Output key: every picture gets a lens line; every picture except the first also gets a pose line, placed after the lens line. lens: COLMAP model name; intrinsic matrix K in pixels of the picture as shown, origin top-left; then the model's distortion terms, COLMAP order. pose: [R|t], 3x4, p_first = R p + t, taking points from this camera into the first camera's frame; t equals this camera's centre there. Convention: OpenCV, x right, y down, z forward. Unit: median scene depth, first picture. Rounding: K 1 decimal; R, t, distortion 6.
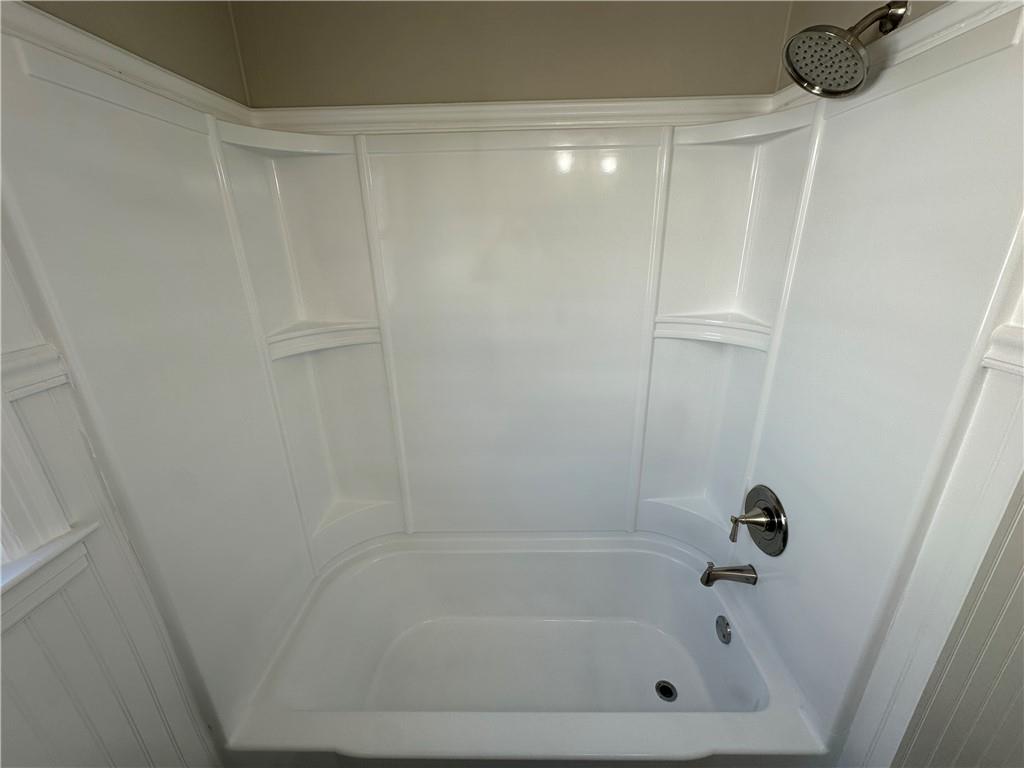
lens RADIAL K [[407.9, 0, 510.1], [0, 407.9, 385.4], [0, 0, 1]] dist [-0.002062, 0.000449]
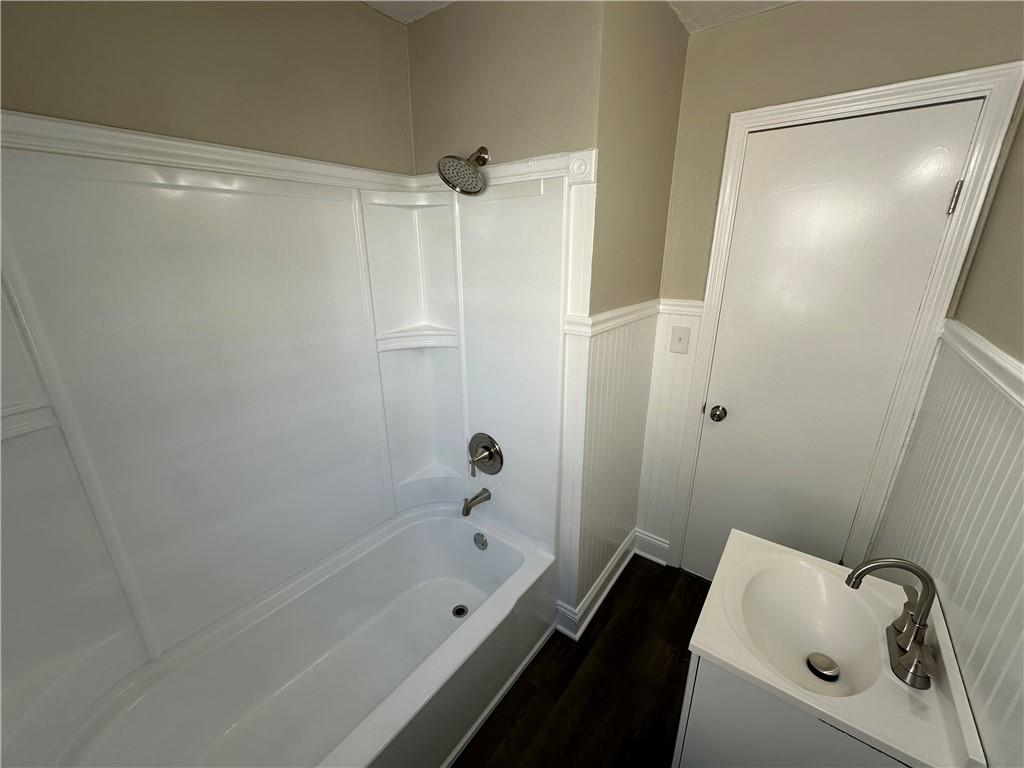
lens RADIAL K [[407.9, 0, 510.1], [0, 407.9, 385.4], [0, 0, 1]] dist [-0.002062, 0.000449]
pose [[0.606944, -0.236950, 0.758600, -0.402210], [0.263840, 0.960460, 0.088907, -0.028199], [-0.749671, 0.146187, 0.645463, -0.089259]]
